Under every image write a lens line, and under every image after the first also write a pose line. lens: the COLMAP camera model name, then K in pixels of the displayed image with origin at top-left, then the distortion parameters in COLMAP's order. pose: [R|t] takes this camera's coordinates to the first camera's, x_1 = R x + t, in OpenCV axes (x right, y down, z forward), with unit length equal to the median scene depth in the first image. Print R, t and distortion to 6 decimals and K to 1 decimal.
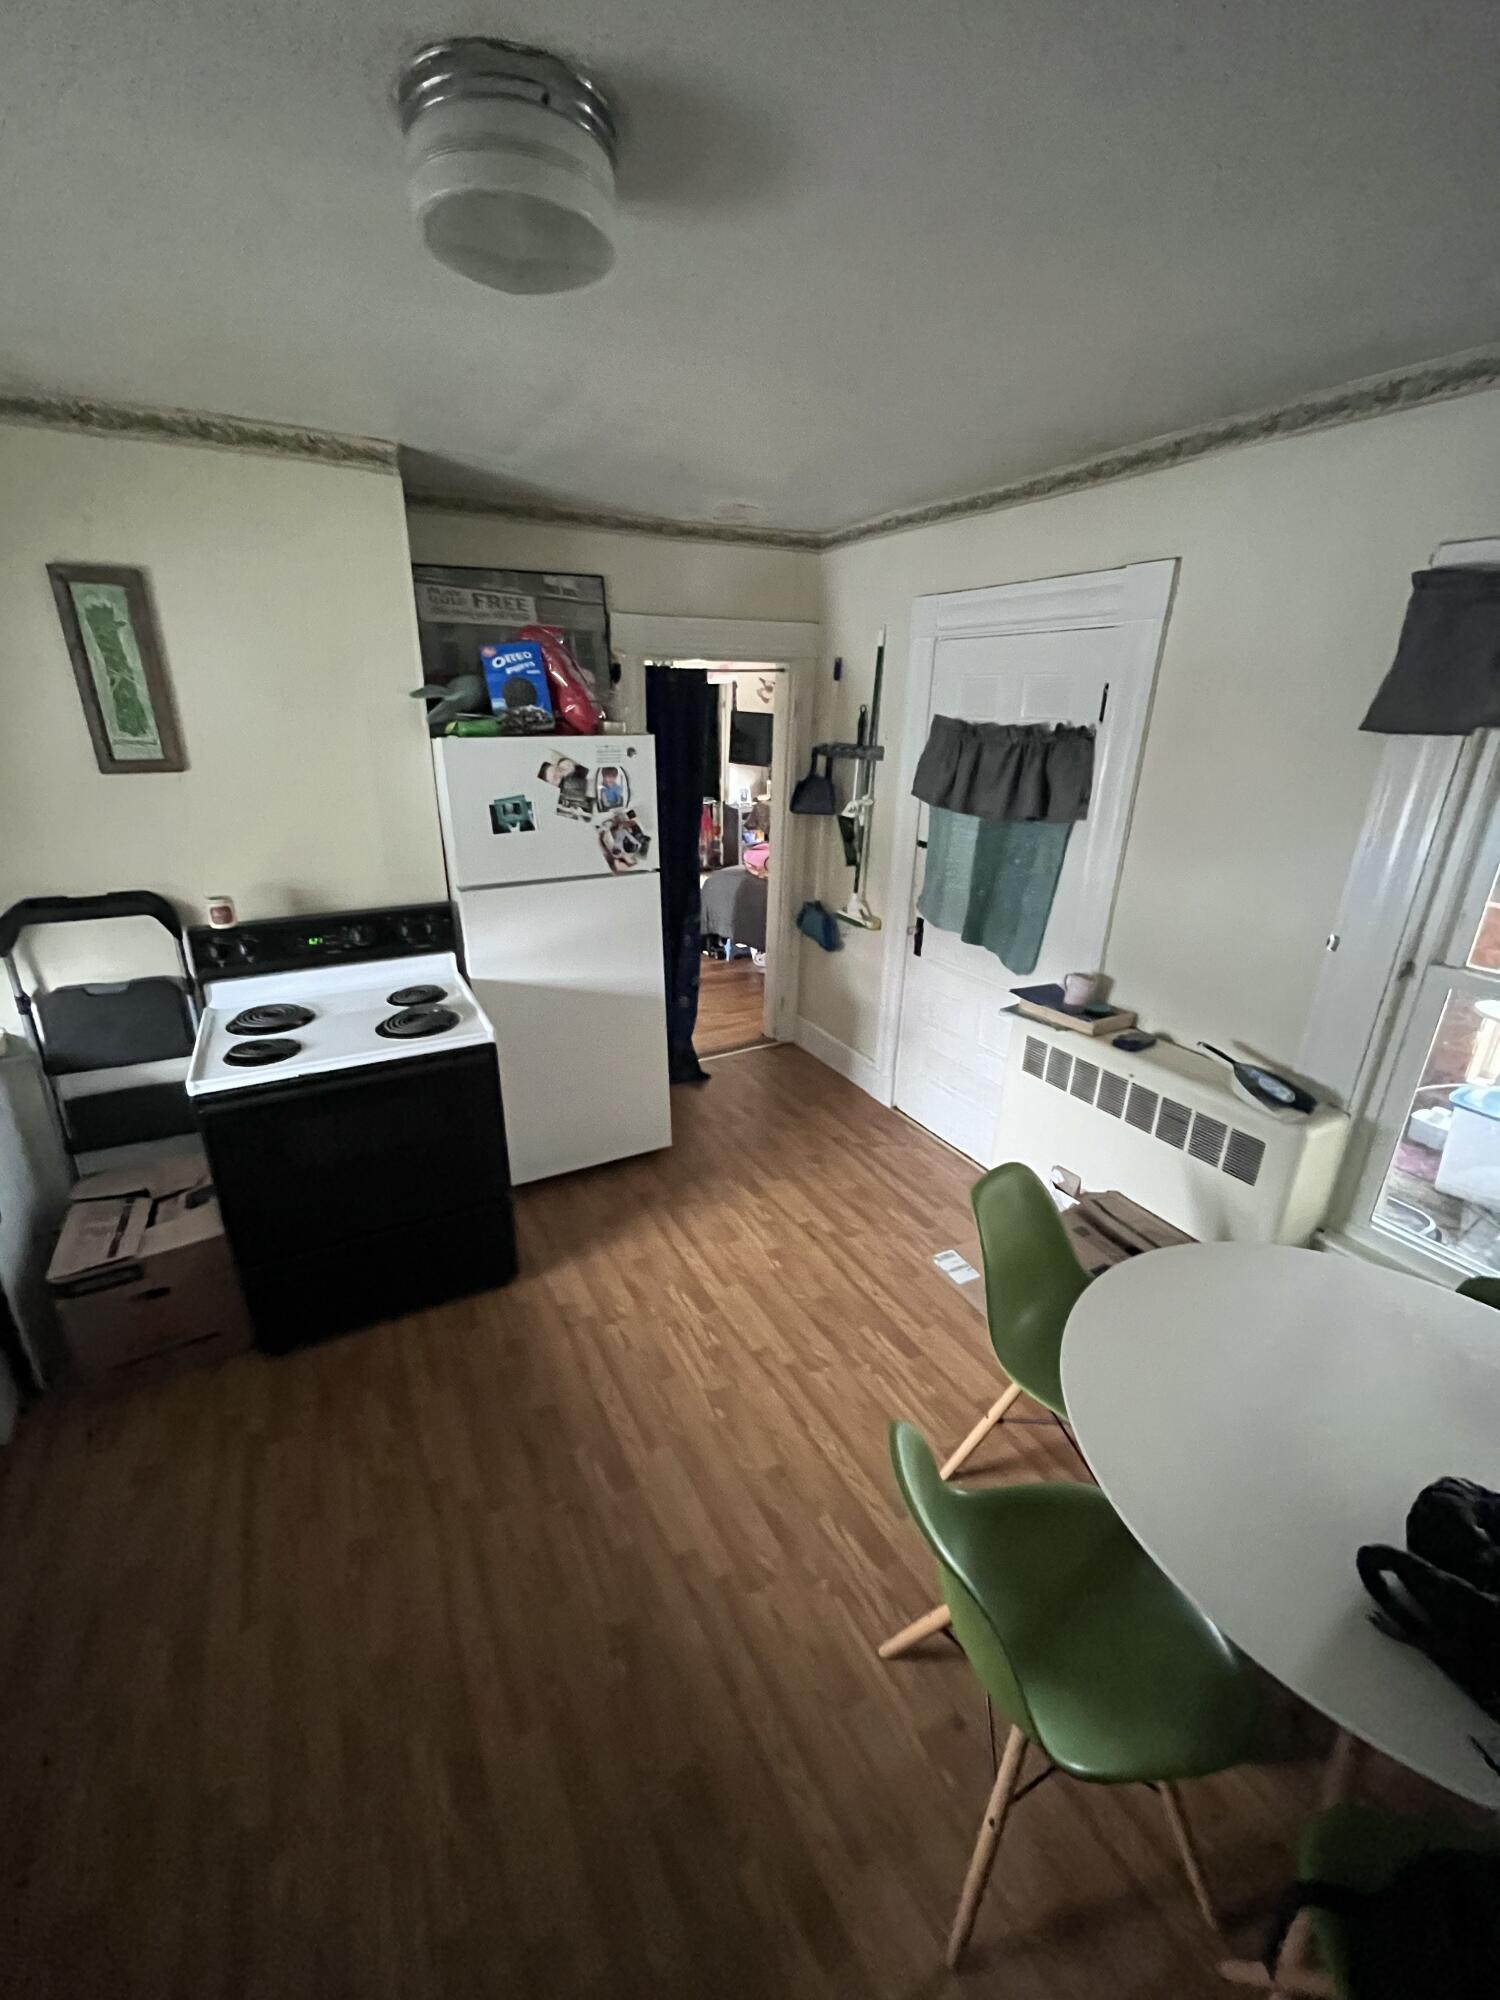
lens RADIAL K [[807.2, 0, 747.1], [0, 807.2, 1002.0], [0, 0, 1]] dist [-0.000012, 0.000000]
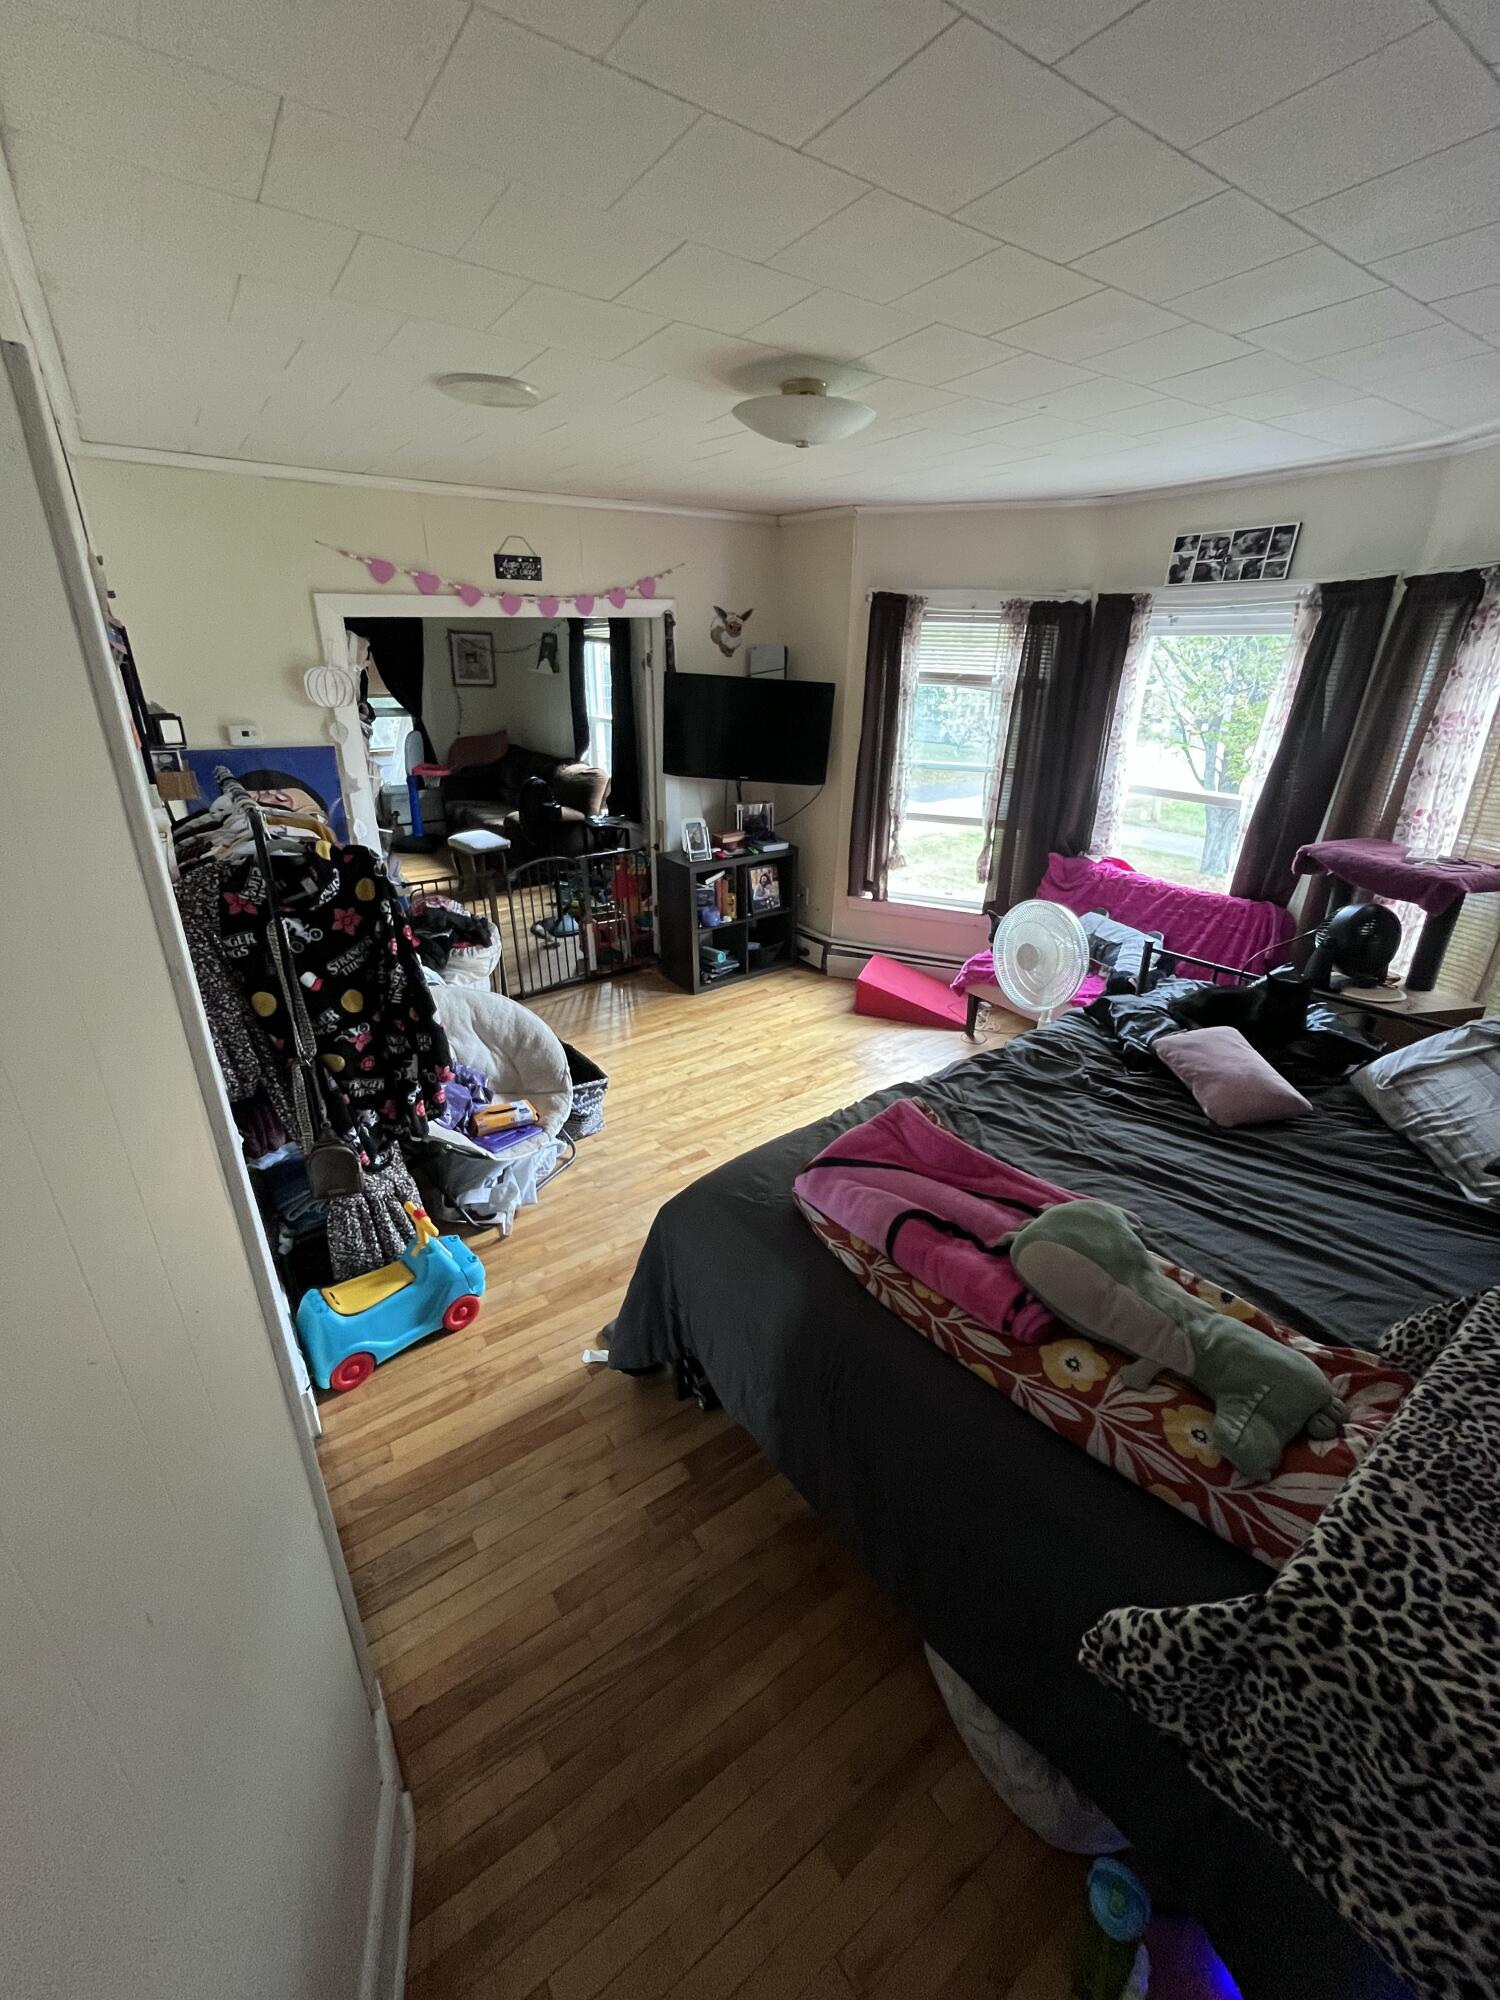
lens RADIAL K [[807.2, 0, 751.0], [0, 807.2, 993.5], [0, 0, 1]] dist [-0.000012, 0.000000]
pose [[0.992975, -0.065380, 0.098618, -0.027103], [0.063907, 0.997793, 0.018025, -0.165644], [-0.099579, -0.011596, 0.994962, 0.486227]]
